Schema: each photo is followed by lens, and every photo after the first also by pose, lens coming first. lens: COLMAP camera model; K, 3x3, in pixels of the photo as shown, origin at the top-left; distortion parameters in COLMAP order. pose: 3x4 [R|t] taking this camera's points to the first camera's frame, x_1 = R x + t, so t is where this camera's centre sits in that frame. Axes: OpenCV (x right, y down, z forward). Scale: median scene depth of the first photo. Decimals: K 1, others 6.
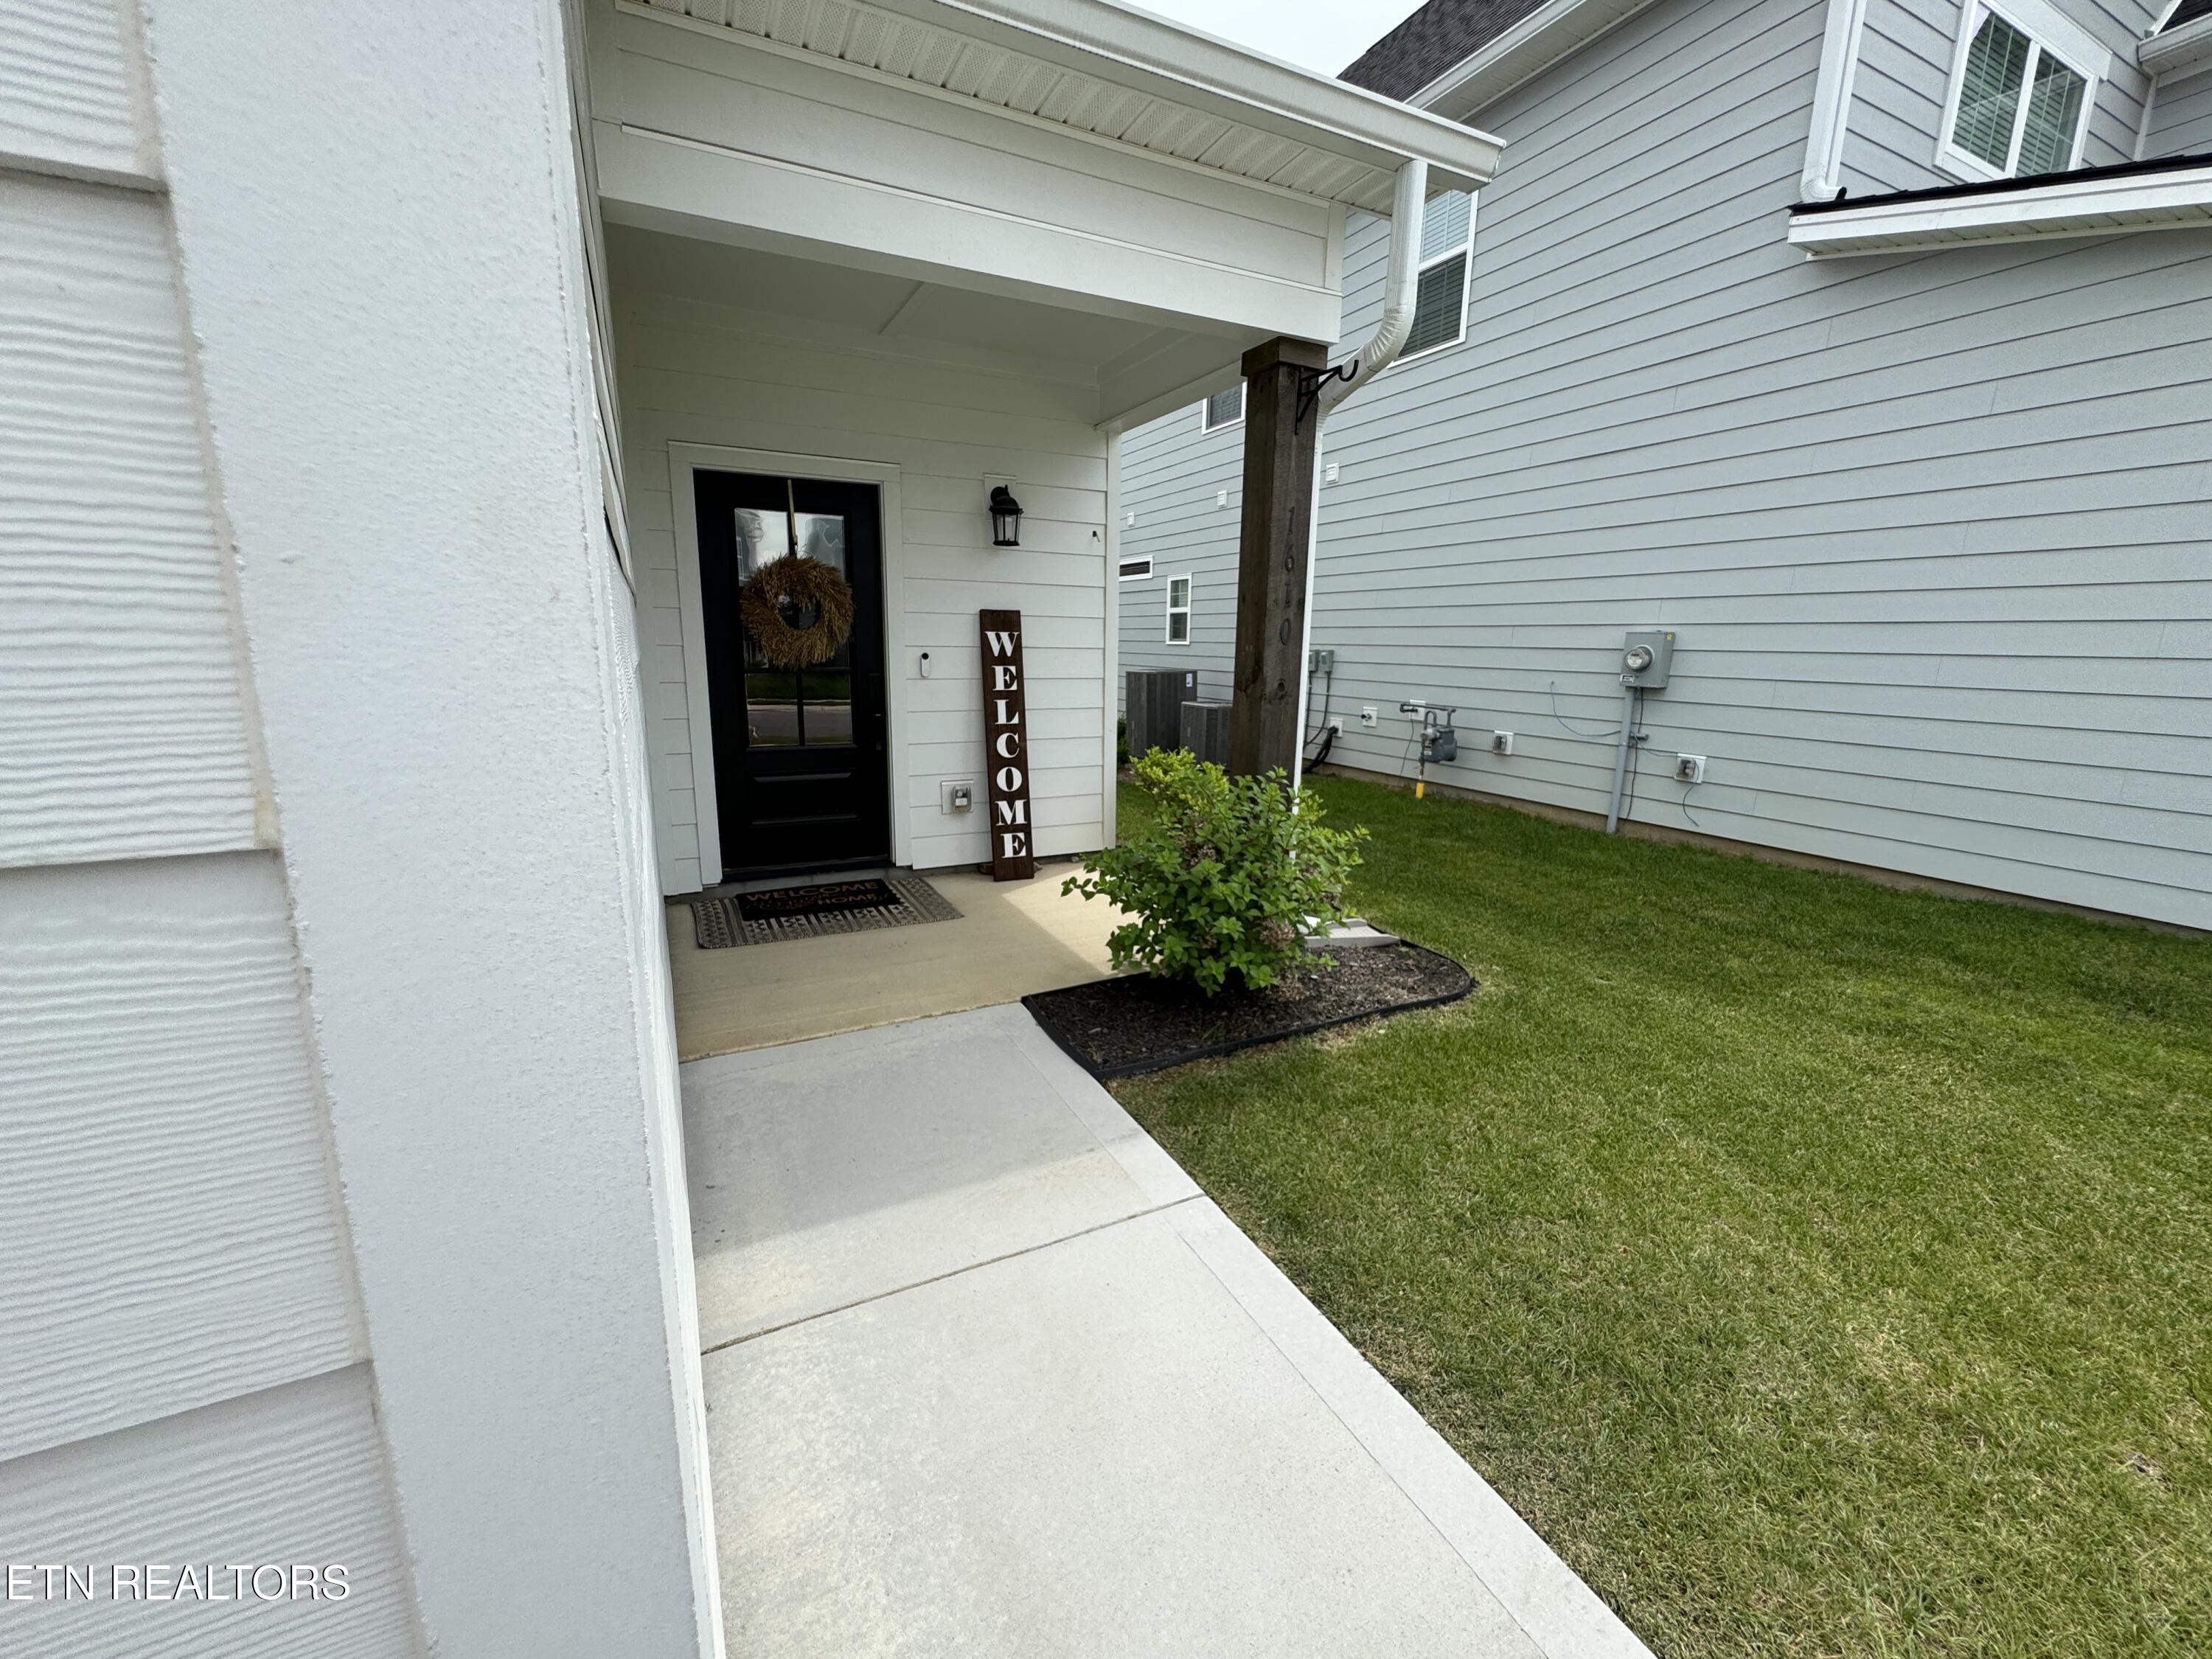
lens RADIAL K [[889.9, 0, 1104.4], [0, 889.9, 824.7], [0, 0, 1]] dist [-0.003090, -0.000170]
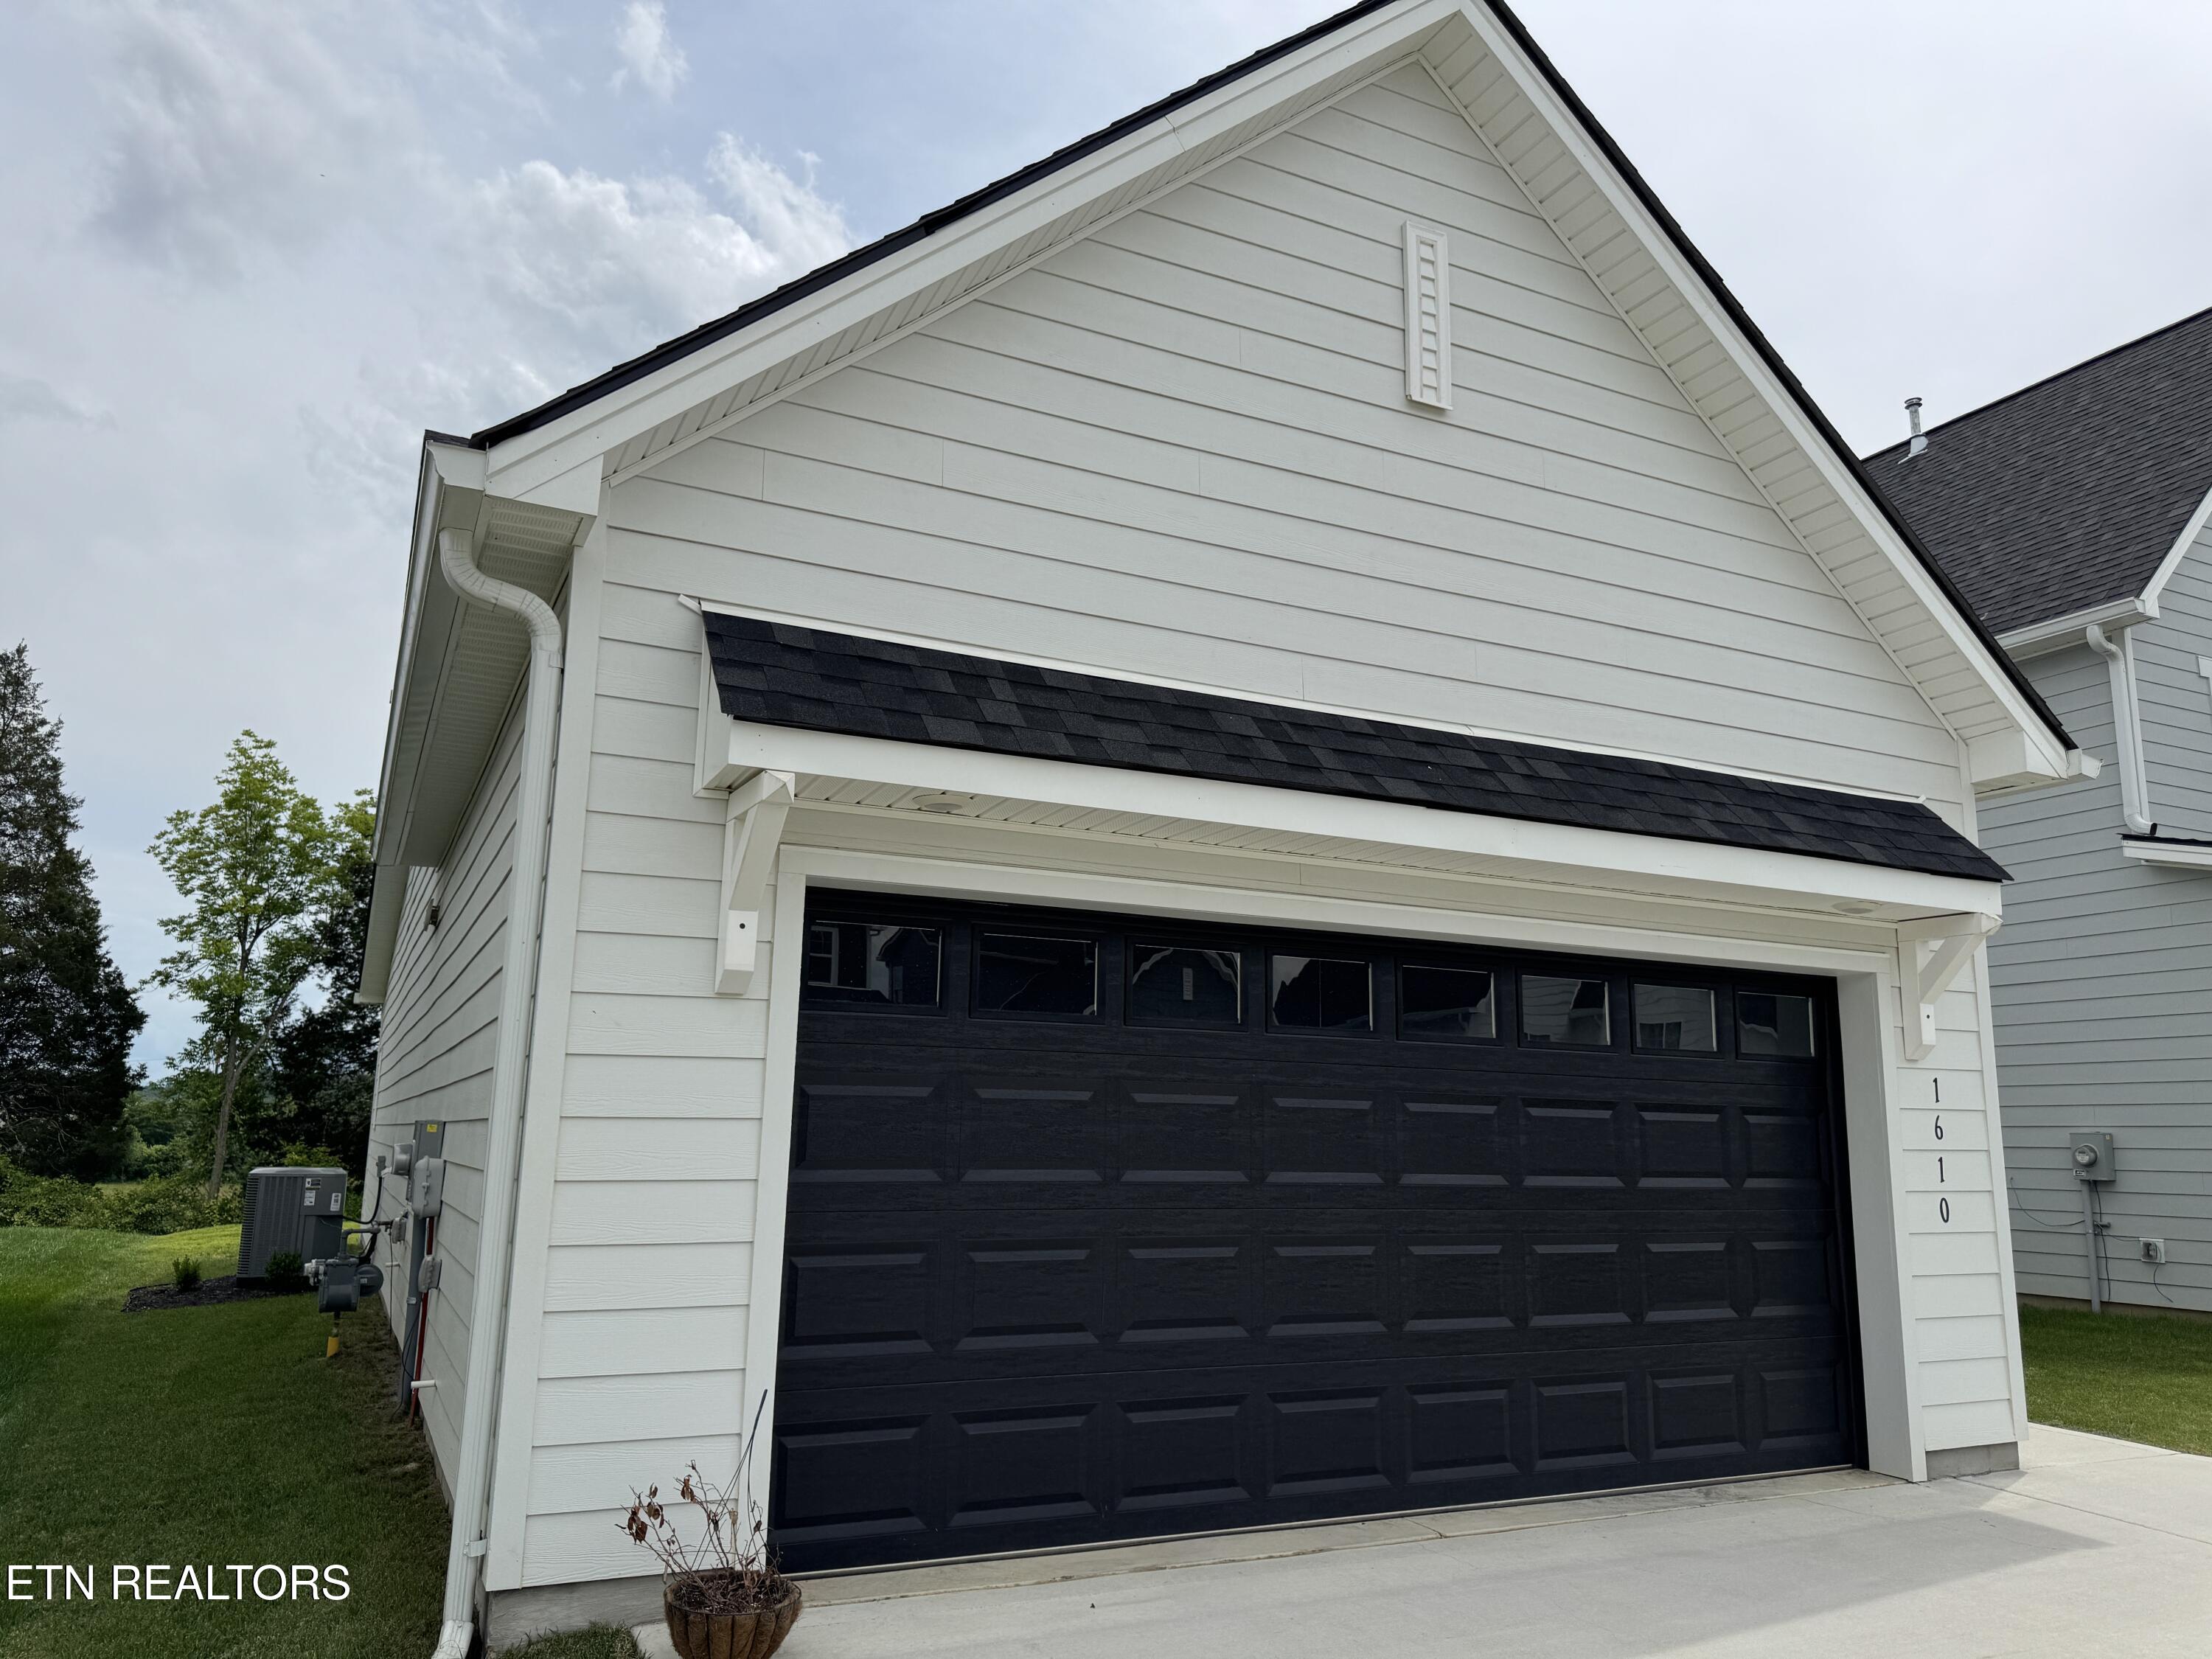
lens RADIAL K [[1575.7, 0, 1109.1], [0, 1575.7, 834.5], [0, 0, 1]] dist [-0.002813, -0.001995]
pose [[0.999870, 0.002333, -0.015969, -0.655646], [-0.008355, 0.921414, -0.388492, 0.239776], [0.013808, 0.388575, 0.921314, -1.095153]]
